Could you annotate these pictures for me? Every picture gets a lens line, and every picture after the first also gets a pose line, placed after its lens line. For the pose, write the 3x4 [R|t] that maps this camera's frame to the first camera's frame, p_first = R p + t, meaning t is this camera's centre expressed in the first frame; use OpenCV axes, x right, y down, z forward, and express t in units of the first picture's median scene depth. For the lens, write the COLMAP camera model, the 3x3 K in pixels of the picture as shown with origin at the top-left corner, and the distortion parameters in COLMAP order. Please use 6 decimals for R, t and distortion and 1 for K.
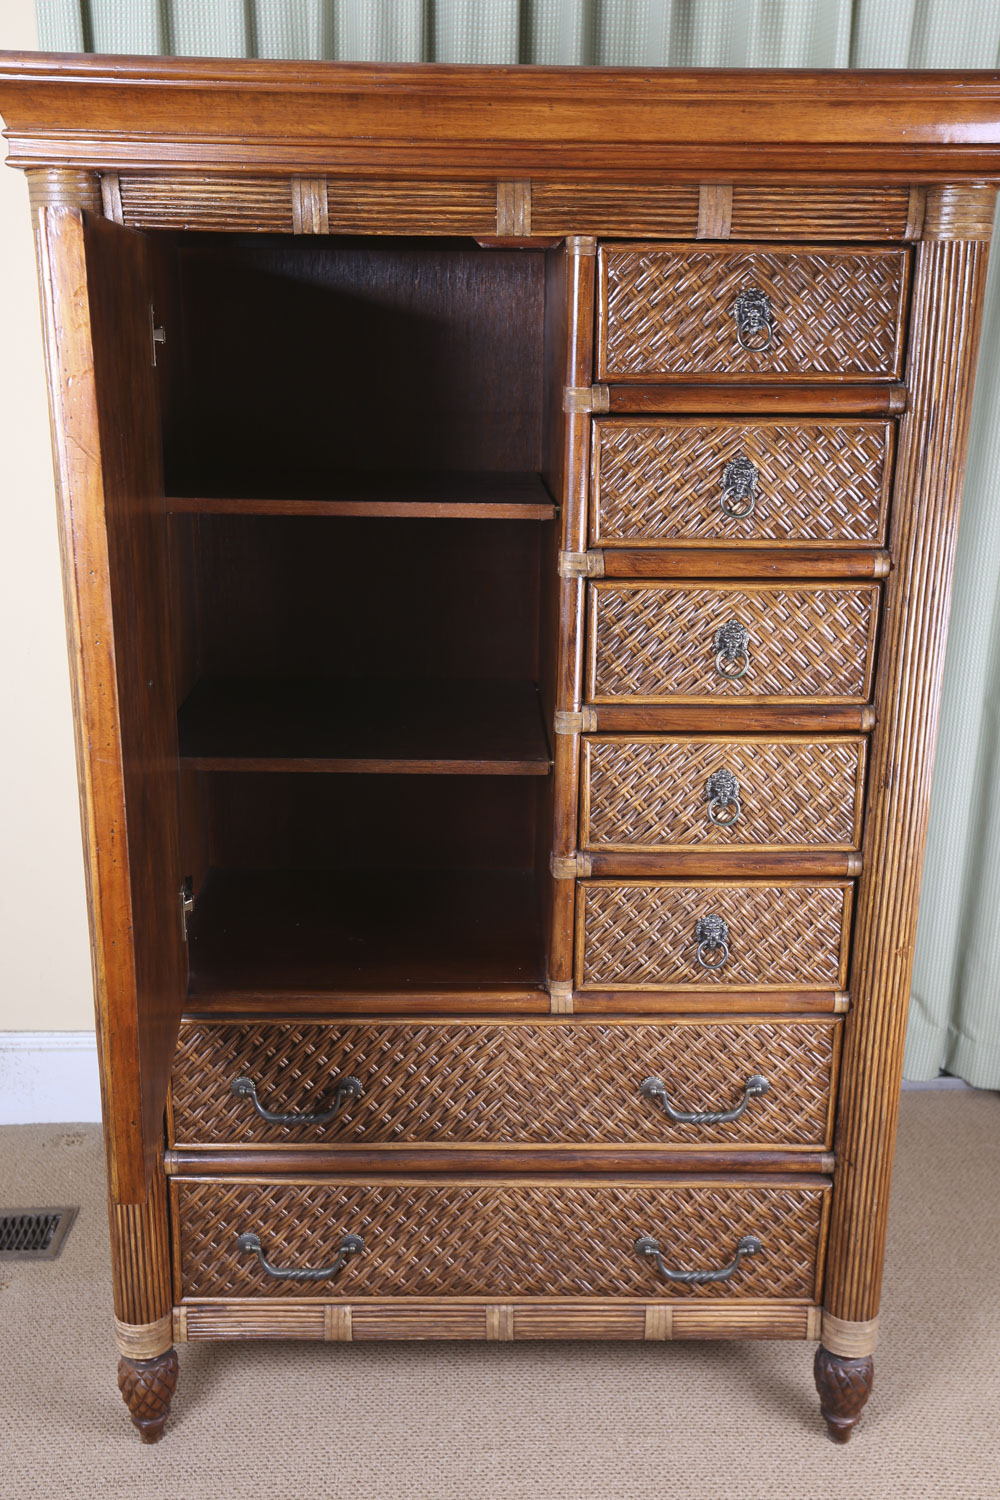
lens RADIAL K [[1419.8, 0, 505.3], [0, 1419.8, 734.7], [0, 0, 1]] dist [0.039274, 0.000000]
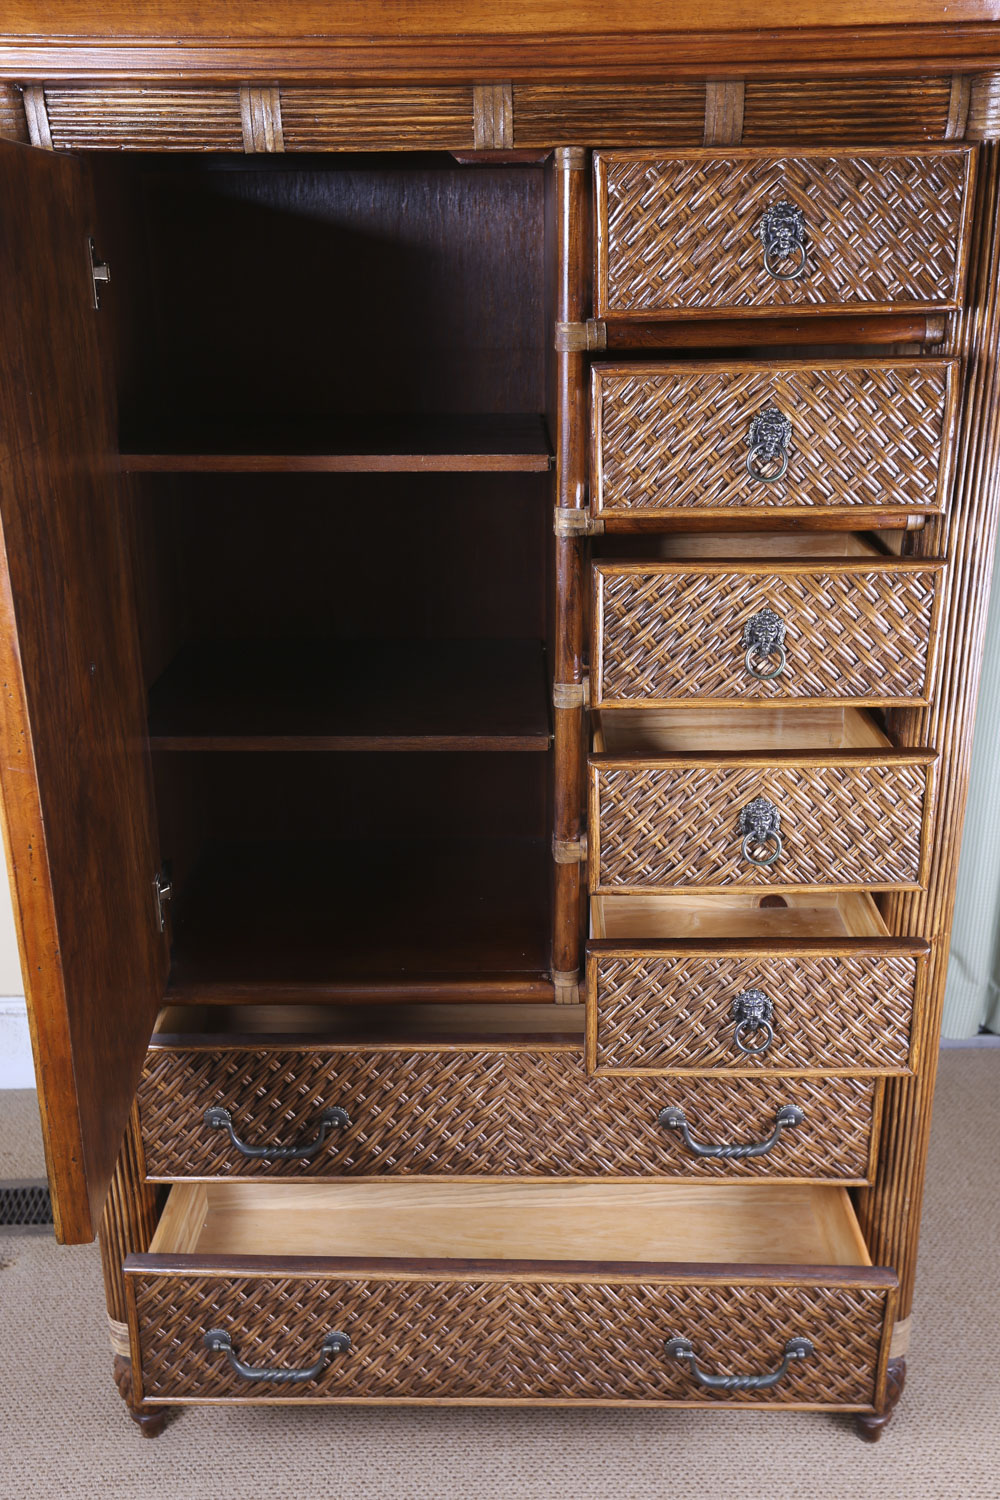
lens RADIAL K [[1425.3, 0, 491.5], [0, 1425.3, 752.5], [0, 0, 1]] dist [0.032288, 0.000000]
pose [[0.999642, -0.026357, -0.004639, 0.000392], [0.026589, 0.997828, 0.060276, -0.049325], [0.003040, -0.060378, 0.998171, 0.152647]]
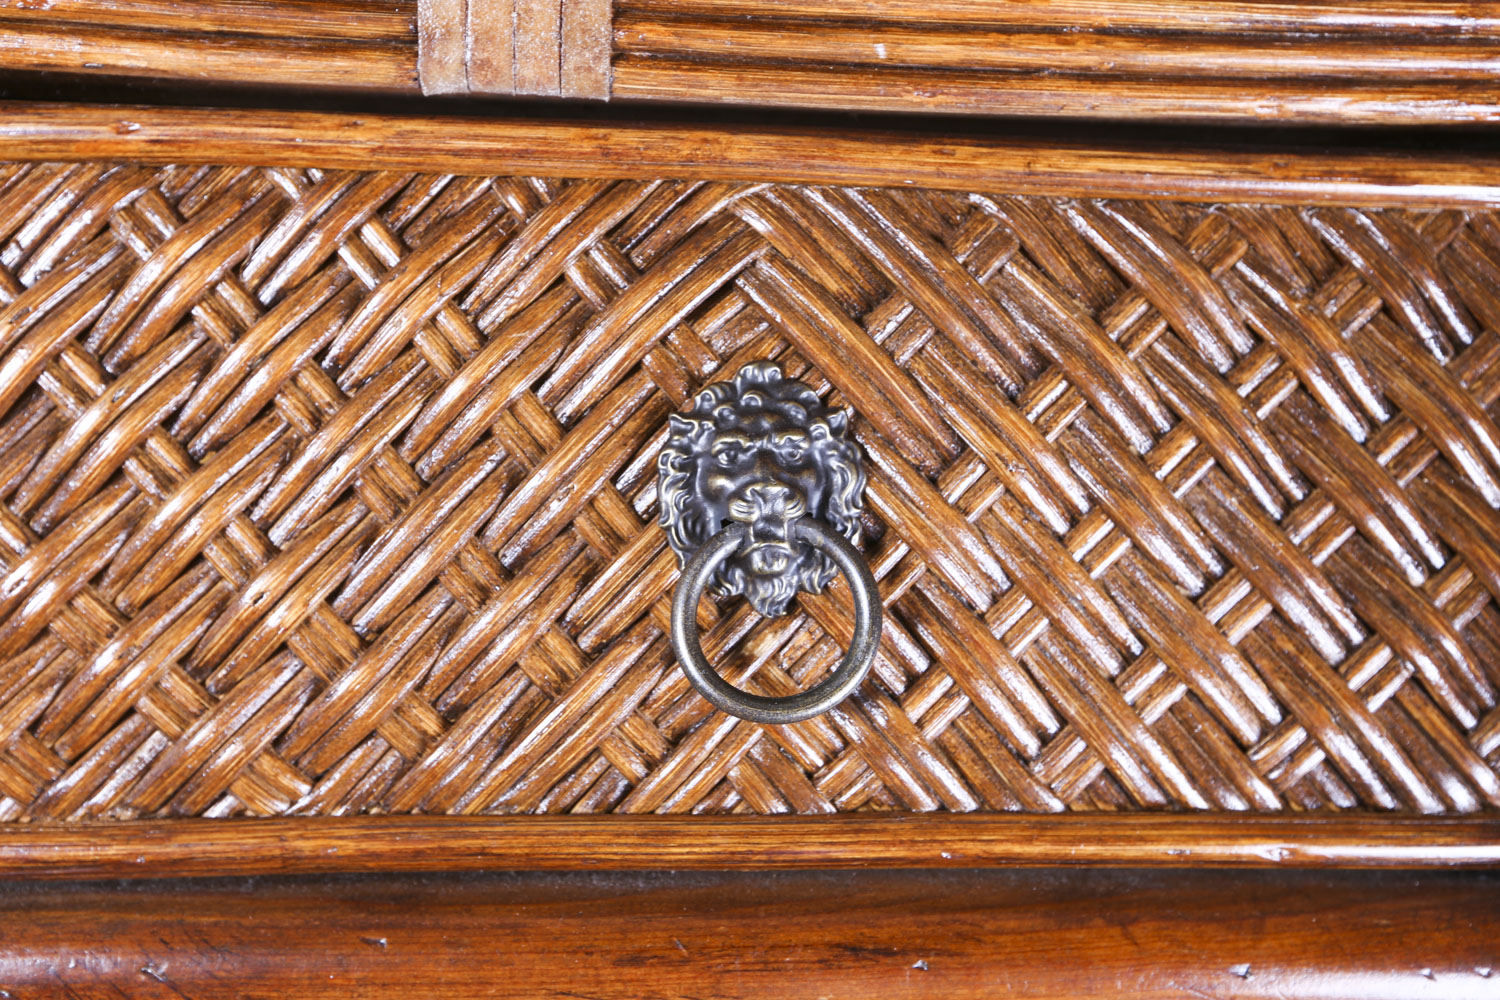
lens RADIAL K [[1462.0, 0, 745.4], [0, 1462.0, 495.9], [0, 0, 1]] dist [0.033965, 0.000000]
pose [[0.999175, 0.007724, 0.039869, 0.163972], [0.001732, 0.972742, -0.231882, -0.254509], [-0.040573, 0.231760, 0.971927, 0.825259]]
